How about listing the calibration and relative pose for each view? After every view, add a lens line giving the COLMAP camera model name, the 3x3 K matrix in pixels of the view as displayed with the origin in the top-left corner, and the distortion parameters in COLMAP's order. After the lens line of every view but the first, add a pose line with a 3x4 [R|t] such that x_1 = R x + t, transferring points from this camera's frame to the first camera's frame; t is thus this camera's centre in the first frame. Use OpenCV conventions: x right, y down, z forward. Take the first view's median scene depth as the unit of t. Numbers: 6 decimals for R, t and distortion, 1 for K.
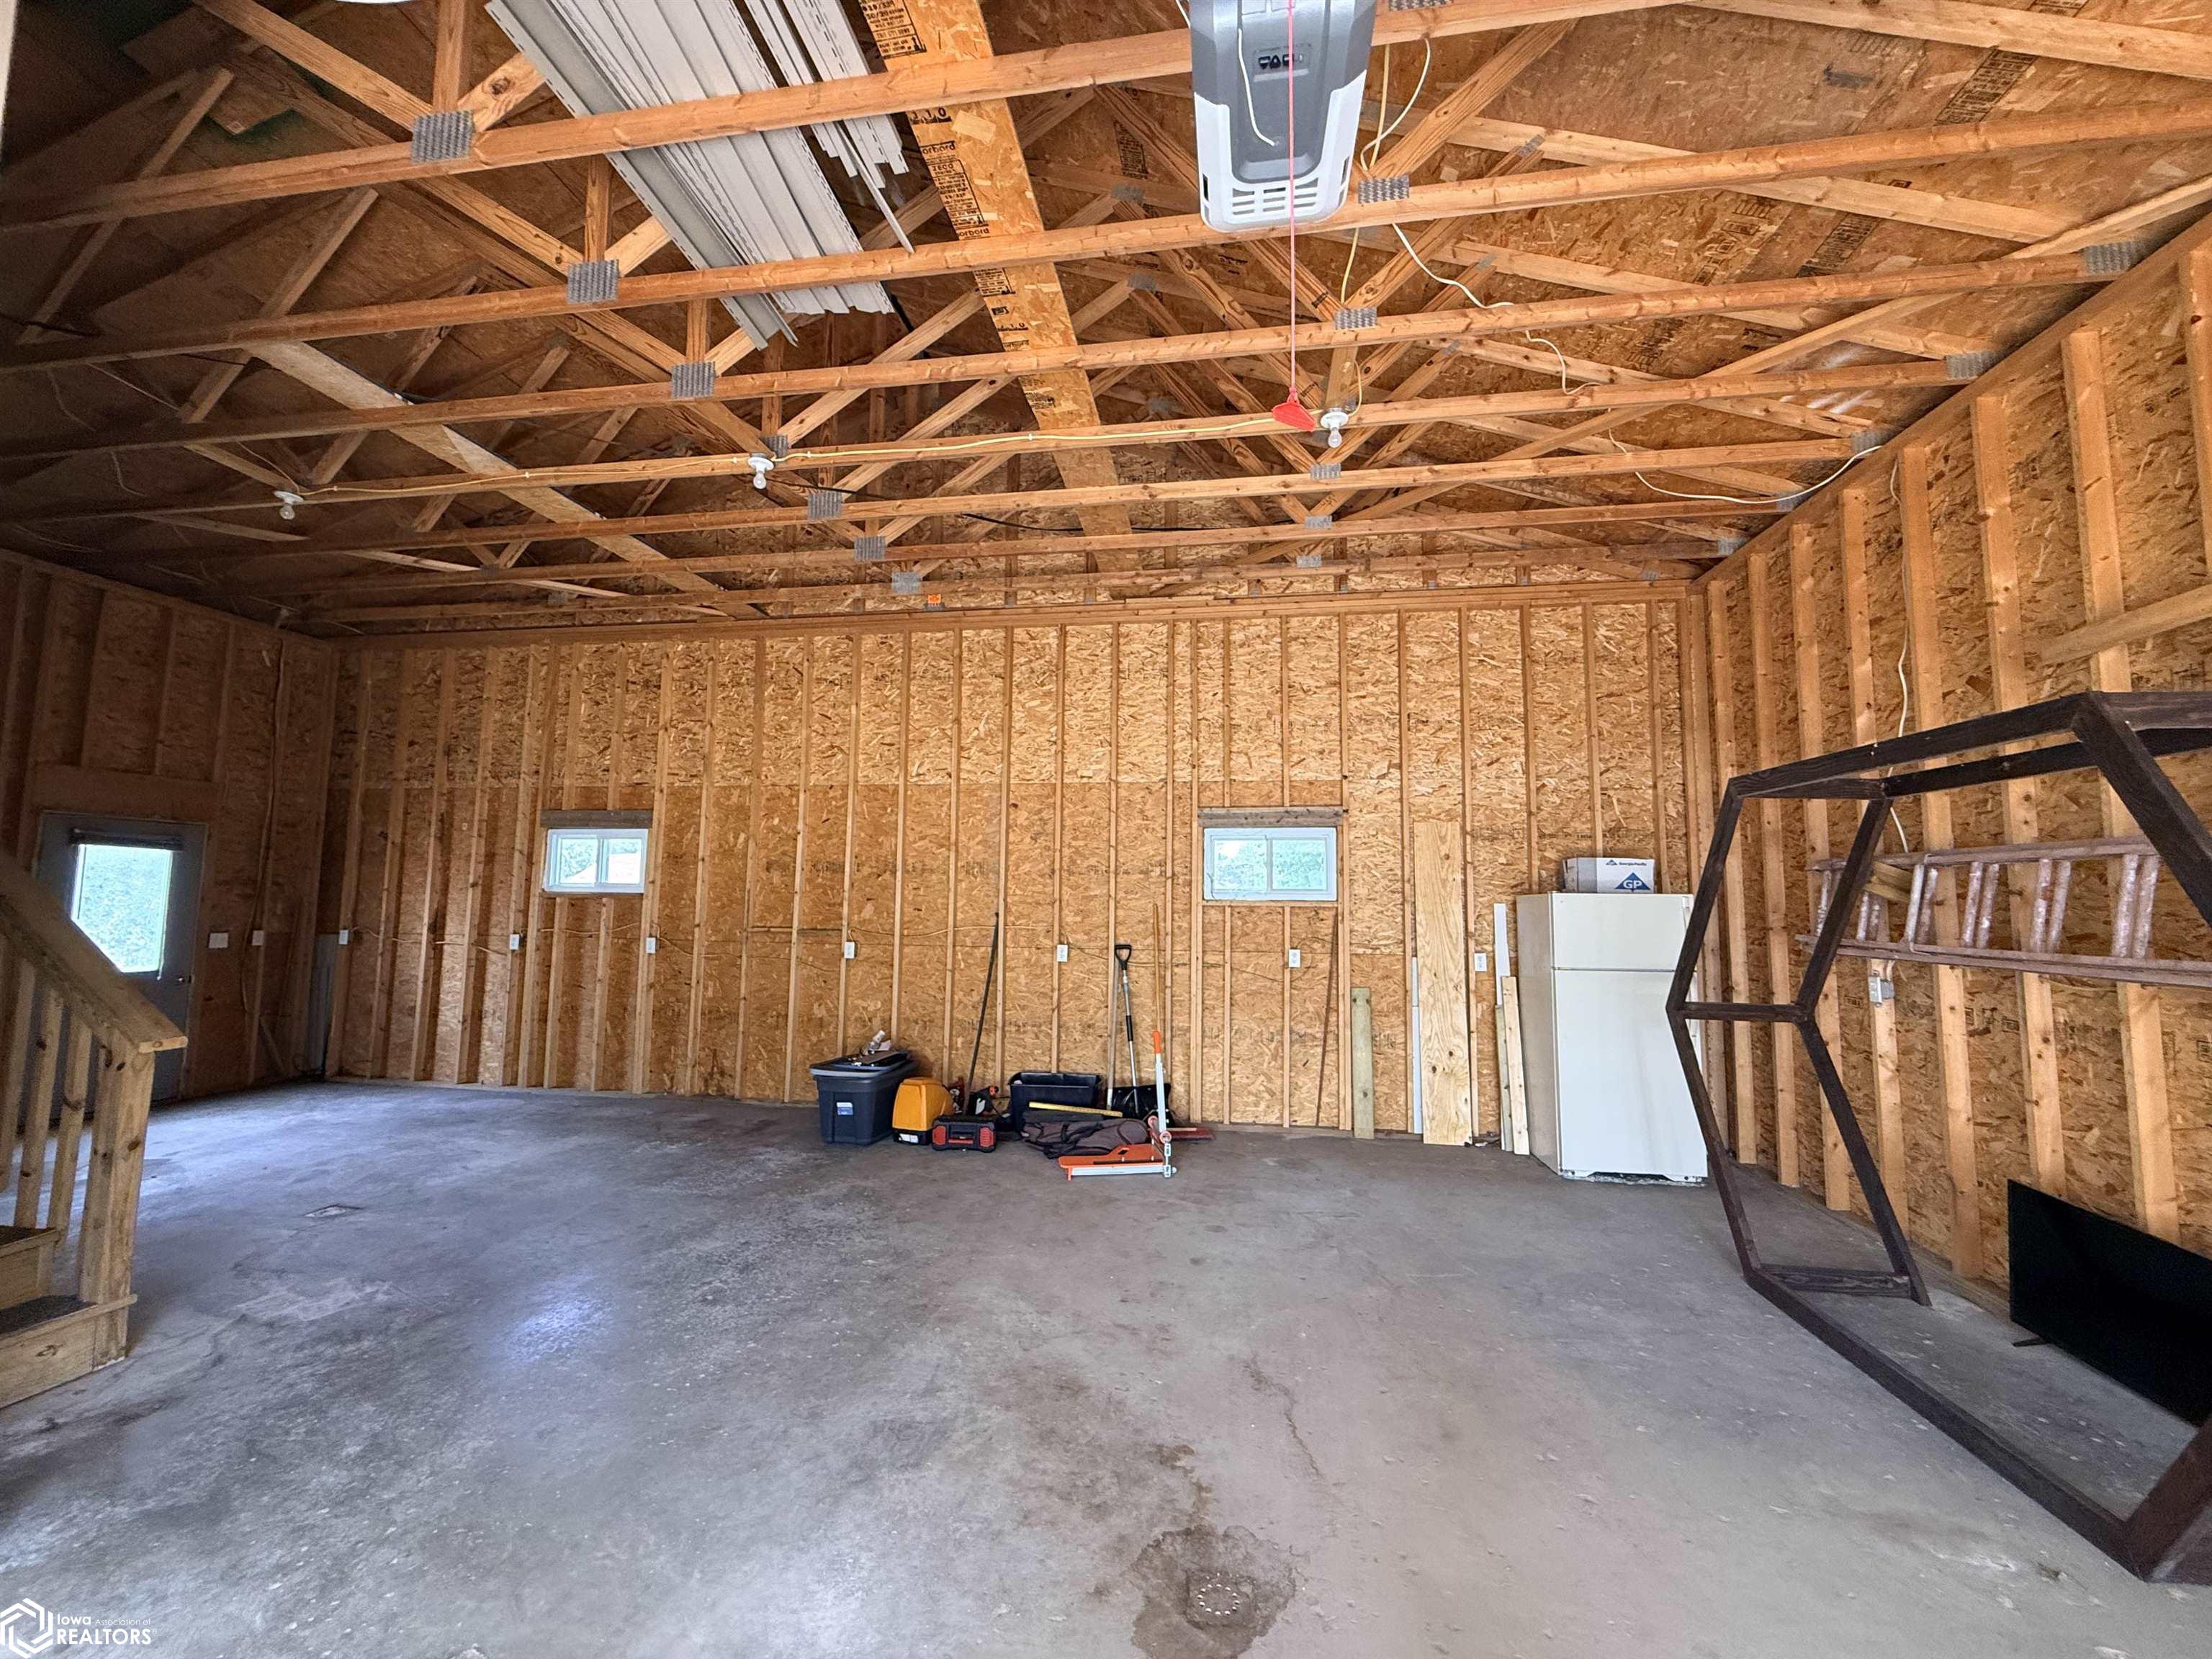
lens RADIAL K [[879.1, 0, 1094.9], [0, 879.1, 828.9], [0, 0, 1]] dist [-0.002829, 0.000496]
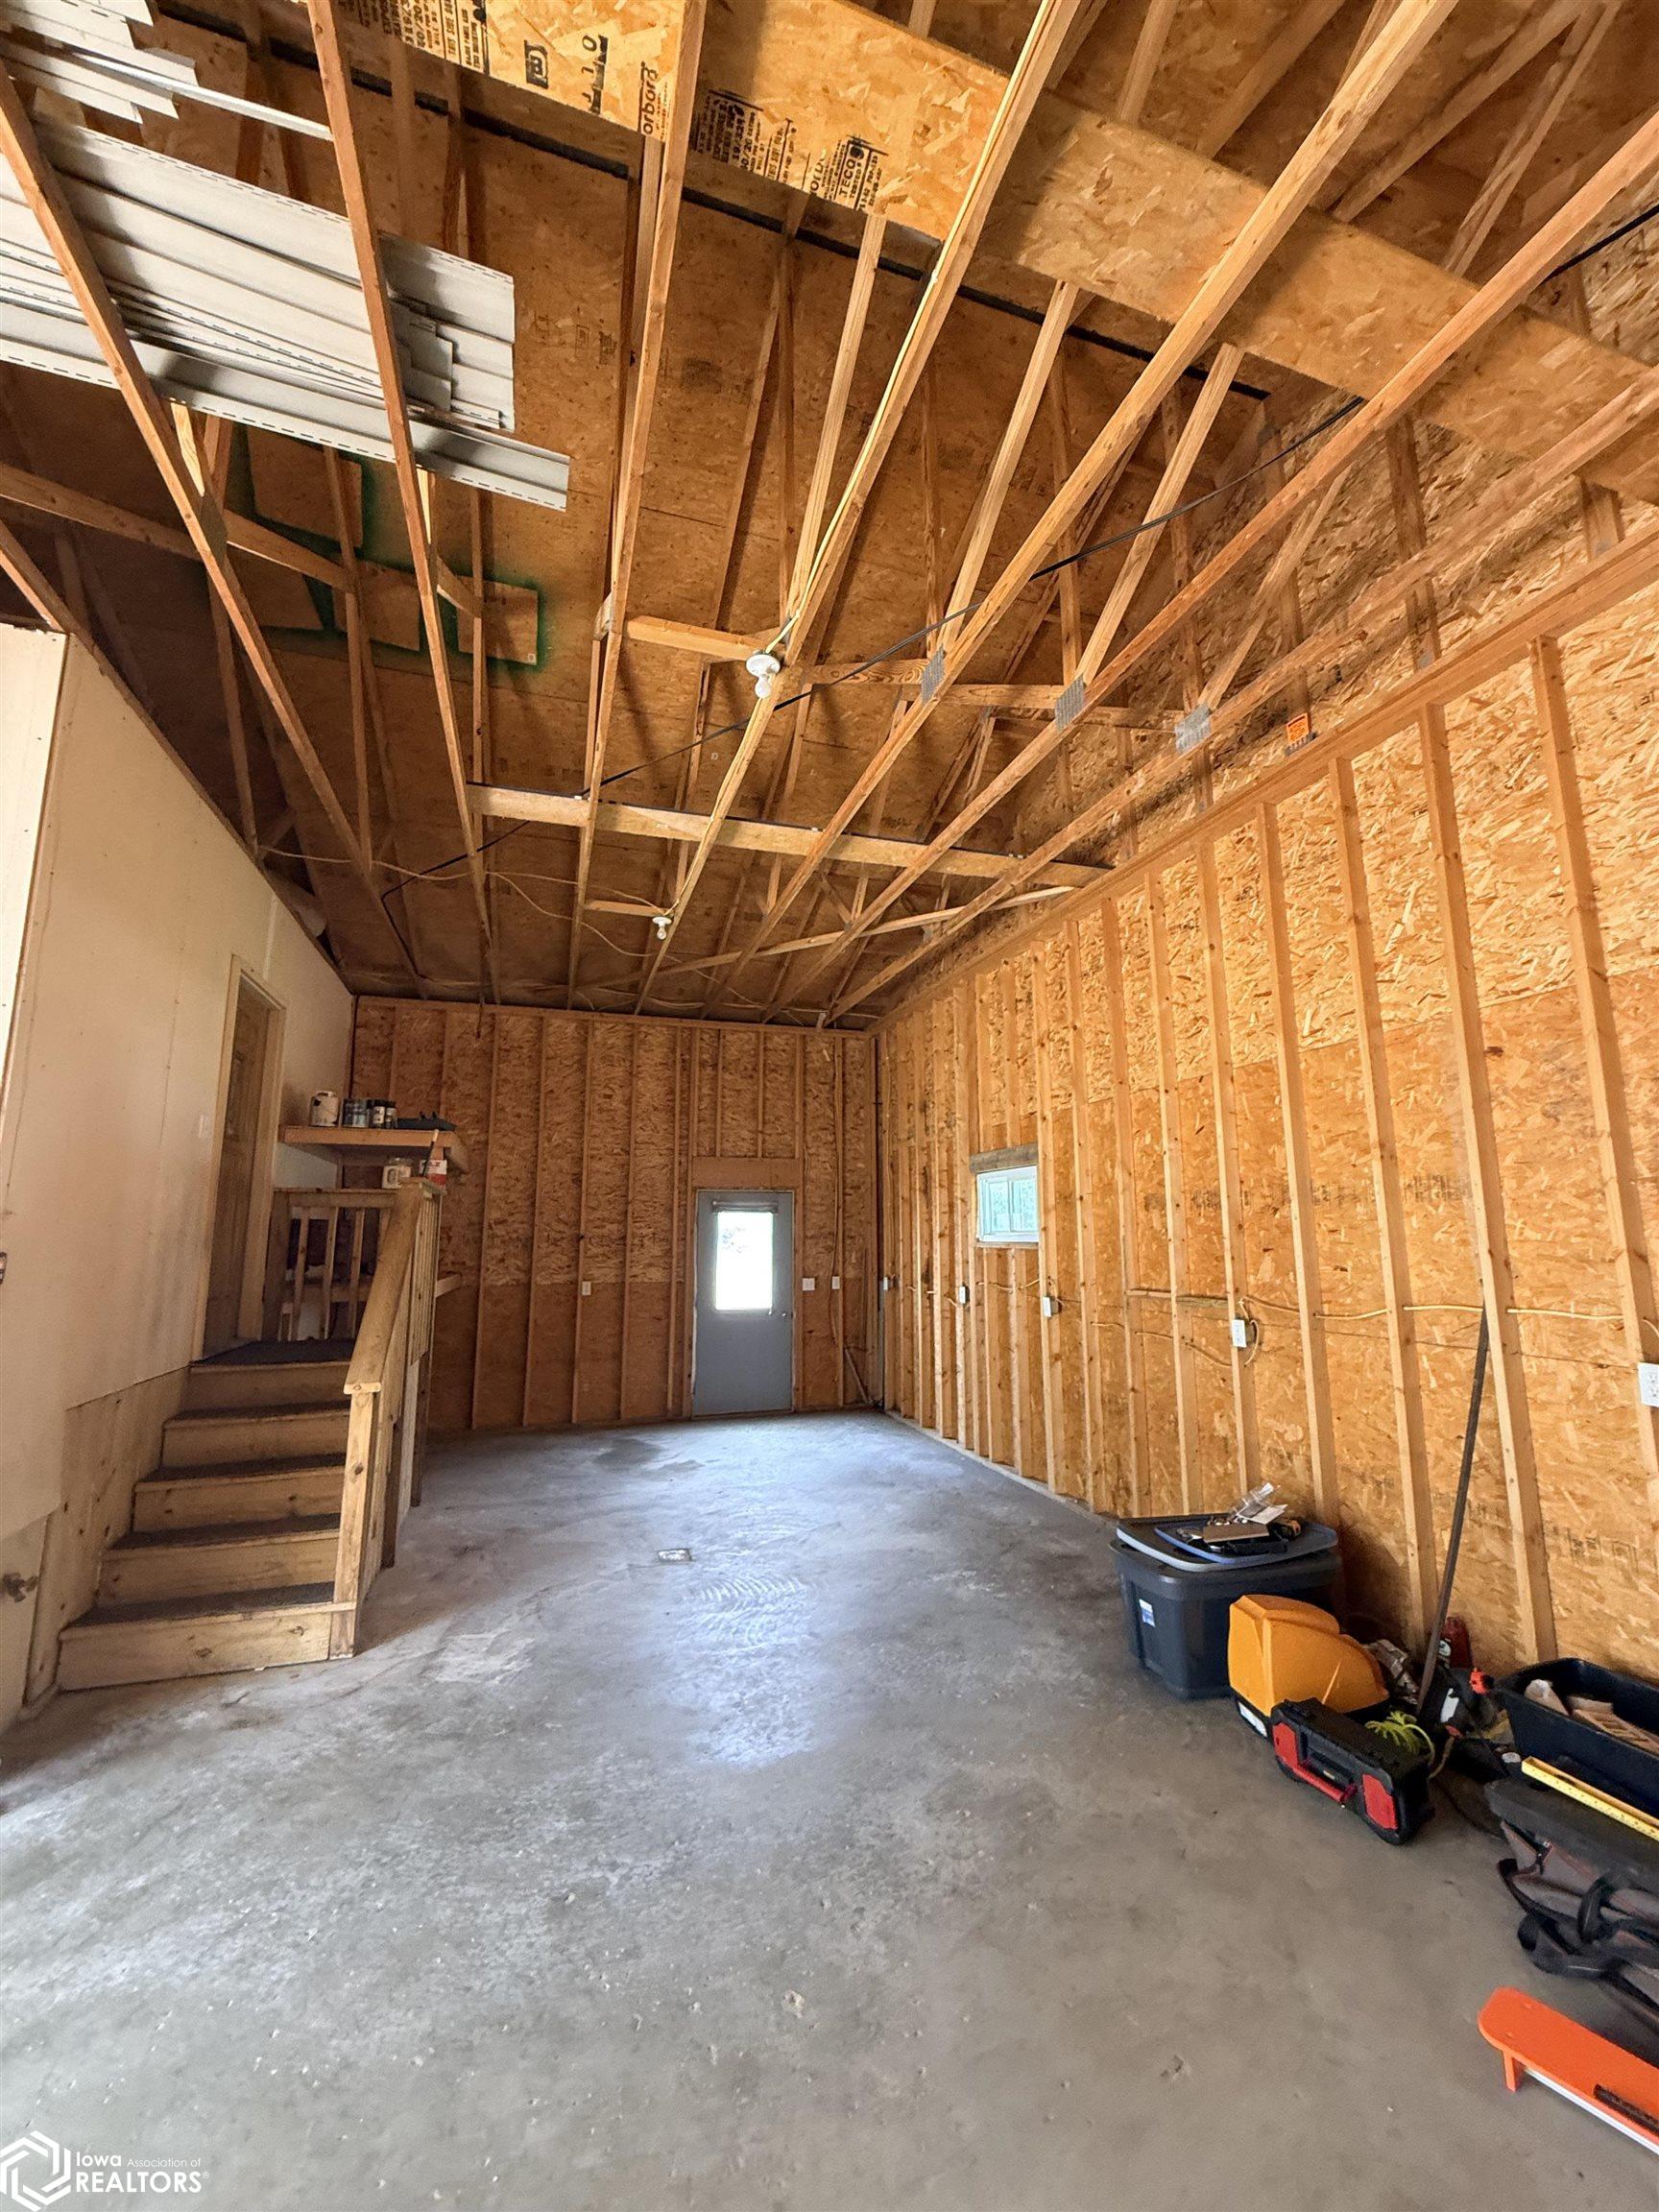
lens RADIAL K [[879.1, 0, 834.7], [0, 879.1, 1097.4], [0, 0, 1]] dist [-0.002829, 0.000496]
pose [[0.458480, -0.153703, -0.875312, 0.157703], [0.086348, 0.987975, -0.128258, 0.028419], [0.884500, -0.016778, 0.466239, 0.462308]]
